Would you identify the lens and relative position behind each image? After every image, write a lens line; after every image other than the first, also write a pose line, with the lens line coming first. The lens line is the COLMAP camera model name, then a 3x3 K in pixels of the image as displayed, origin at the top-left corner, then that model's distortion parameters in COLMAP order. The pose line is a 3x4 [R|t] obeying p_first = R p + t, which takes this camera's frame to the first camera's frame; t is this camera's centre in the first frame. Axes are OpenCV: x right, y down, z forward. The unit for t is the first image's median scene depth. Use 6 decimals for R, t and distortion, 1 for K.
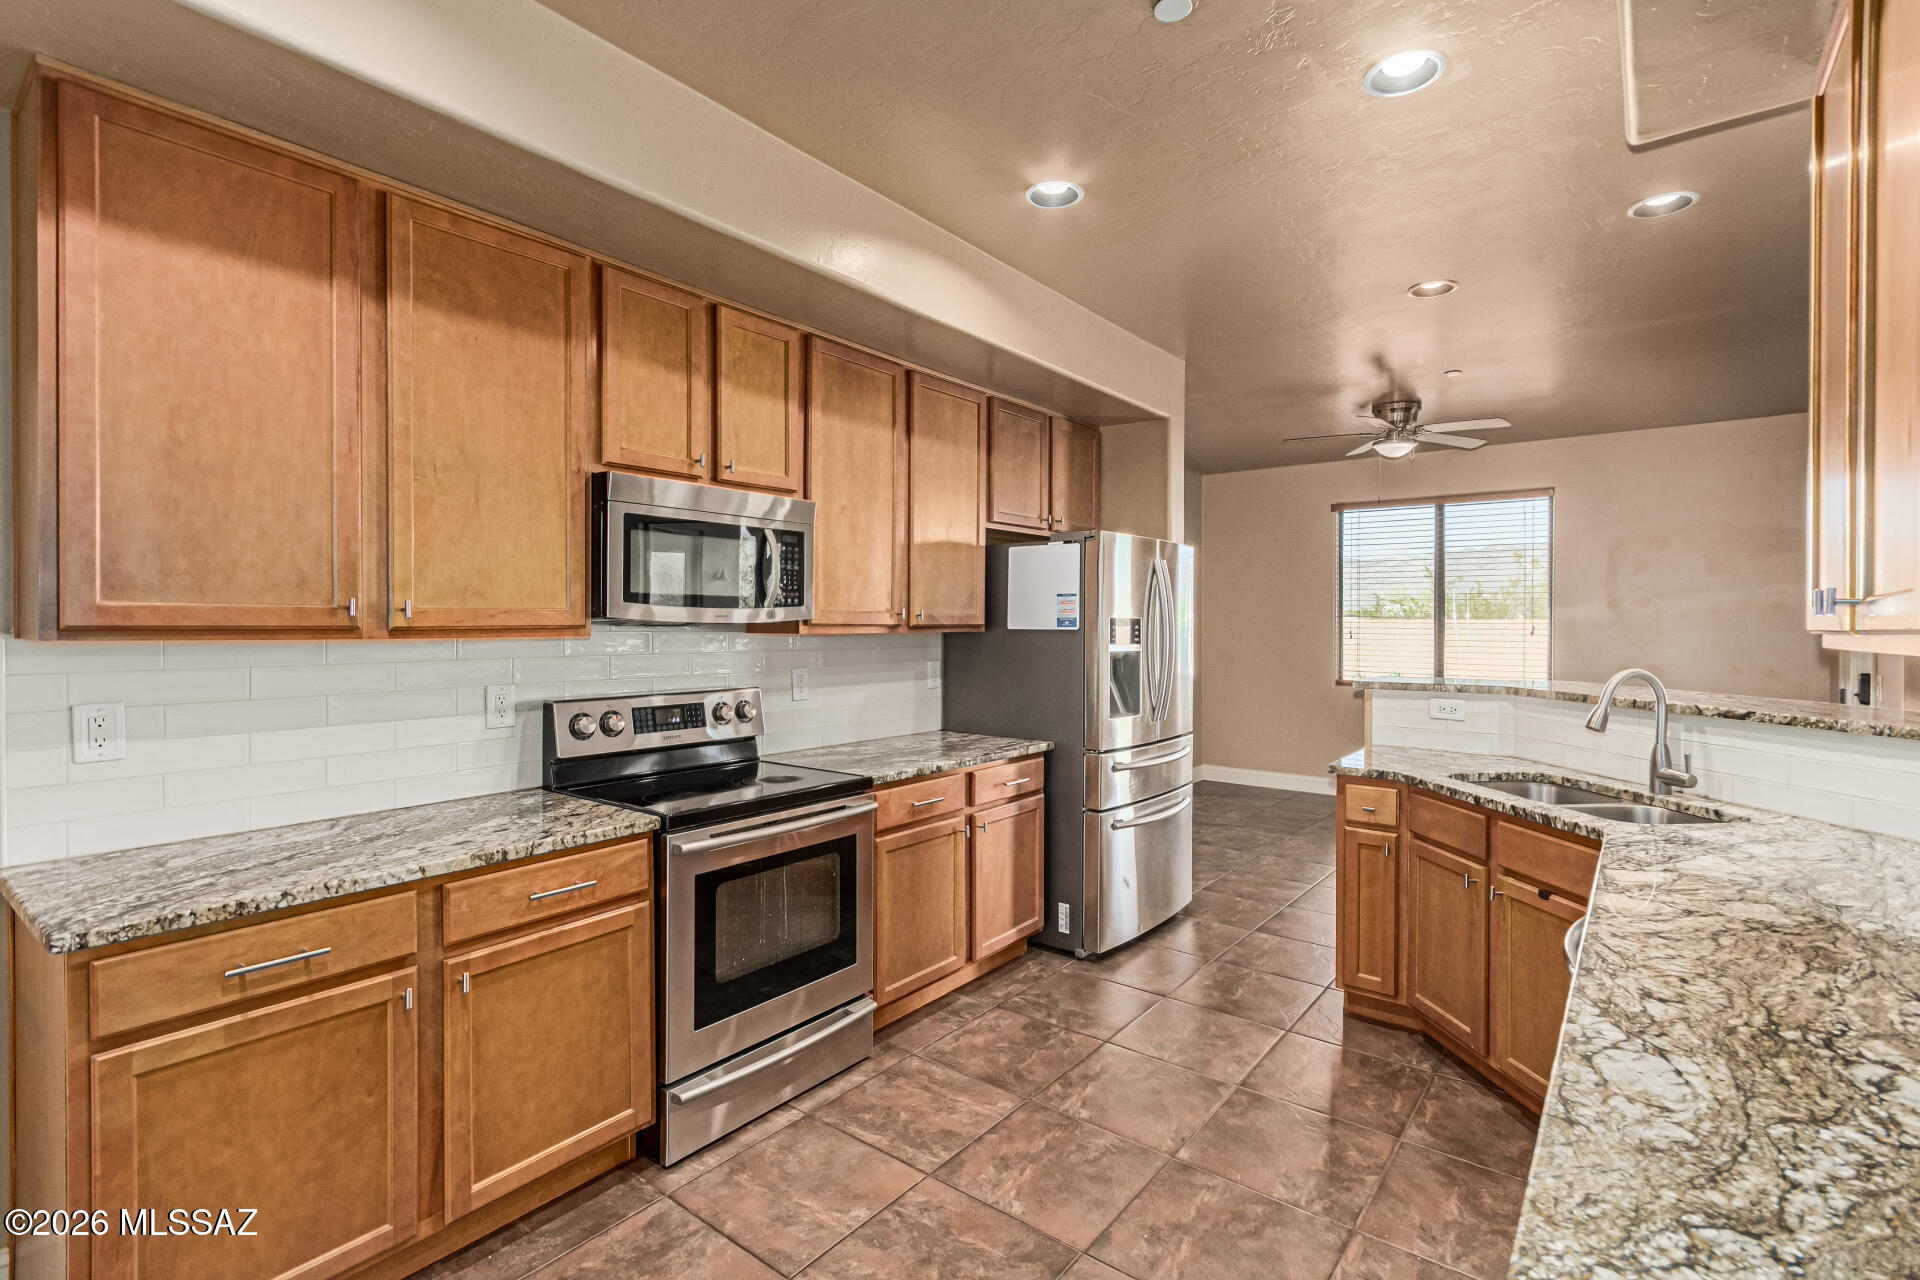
lens RADIAL K [[896.4, 0, 998.9], [0, 896.4, 627.6], [0, 0, 1]] dist [0.009760, 0.002132]
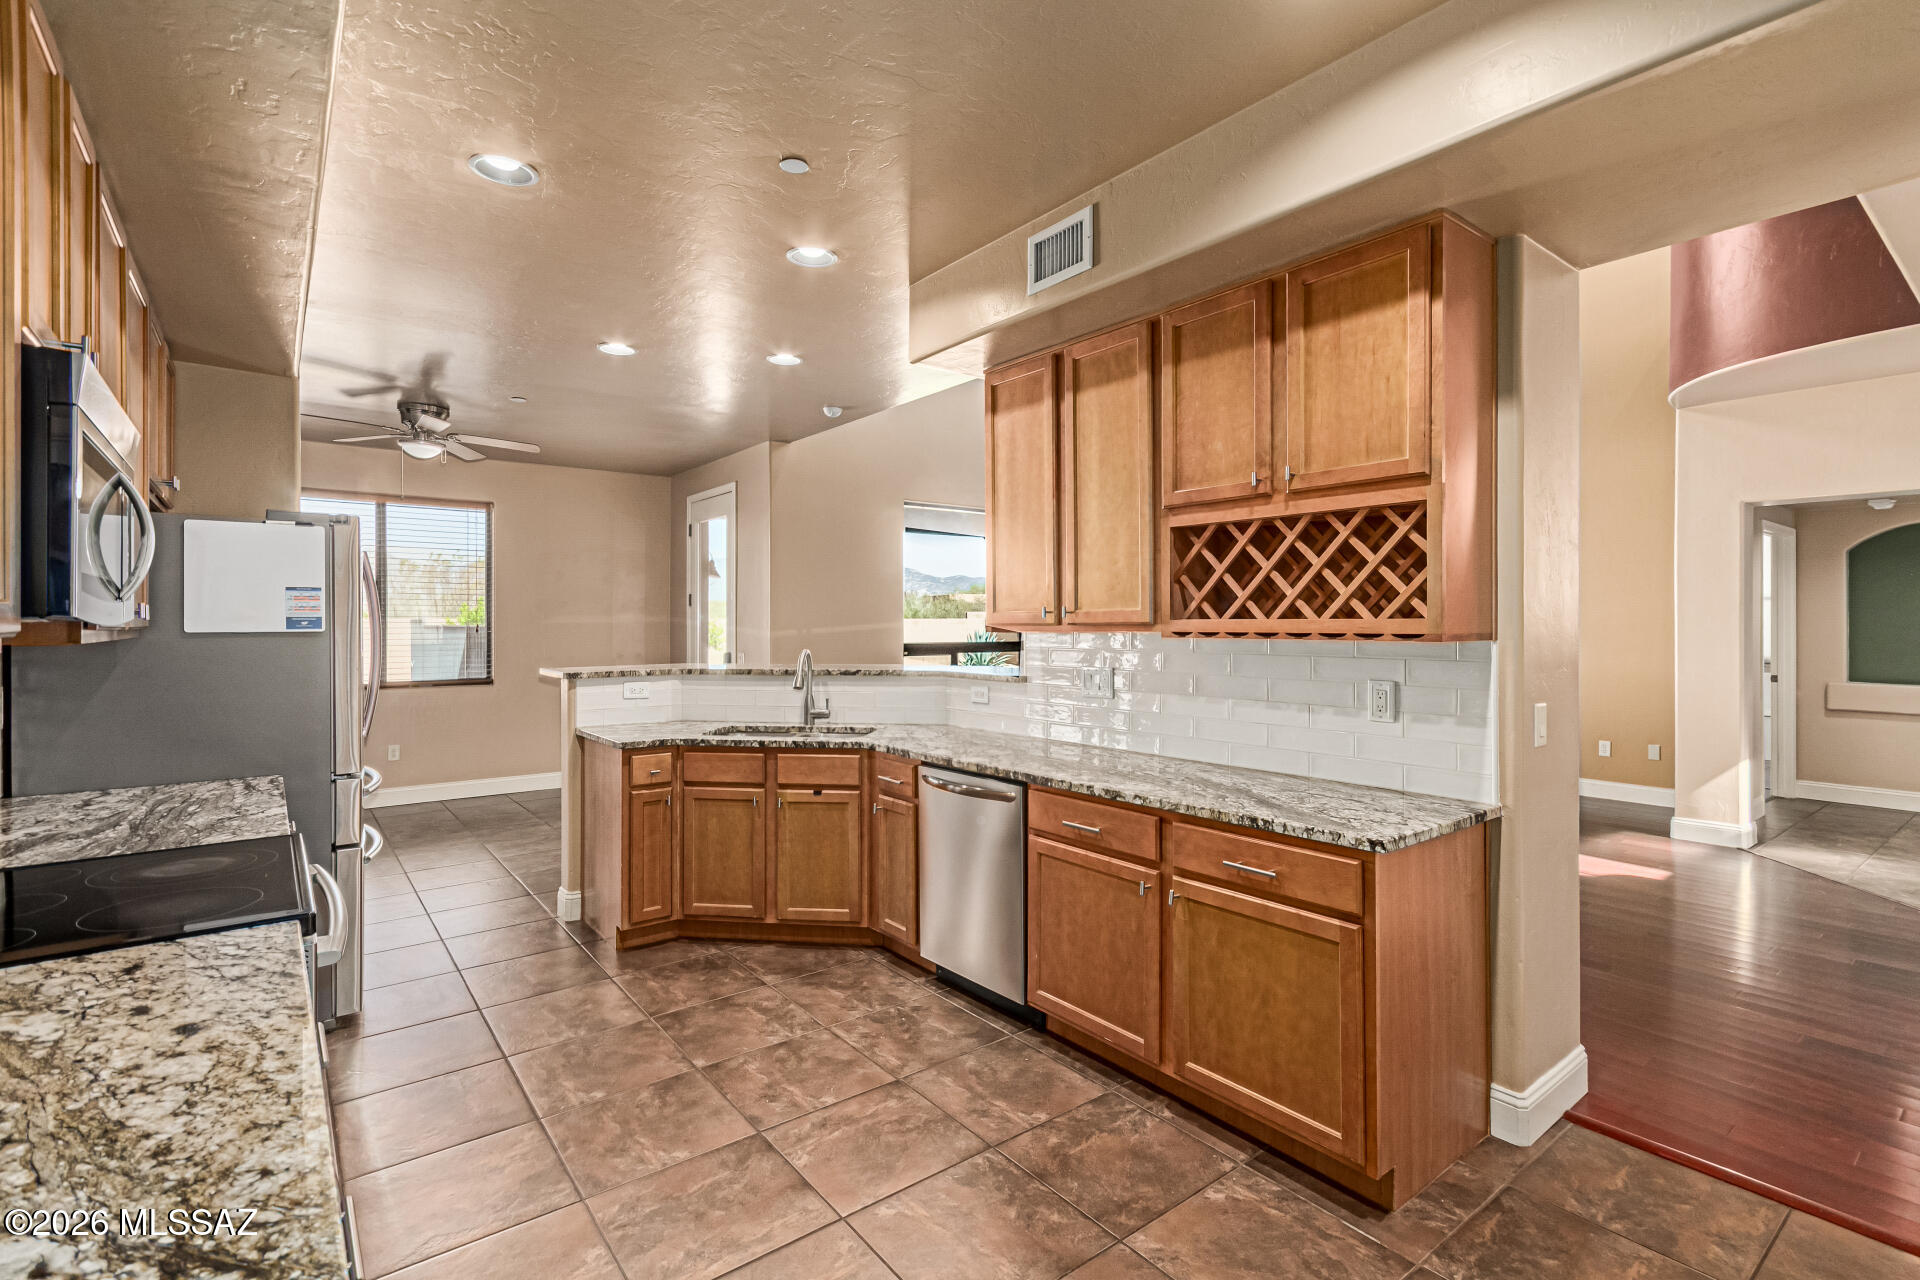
lens RADIAL K [[896.4, 0, 964.4], [0, 896.4, 636.7], [0, 0, 1]] dist [0.009760, 0.002132]
pose [[0.256457, -0.020330, 0.966342, -0.782409], [0.009385, 0.999784, 0.018542, -0.004094], [-0.966510, 0.004314, 0.256593, 0.316863]]
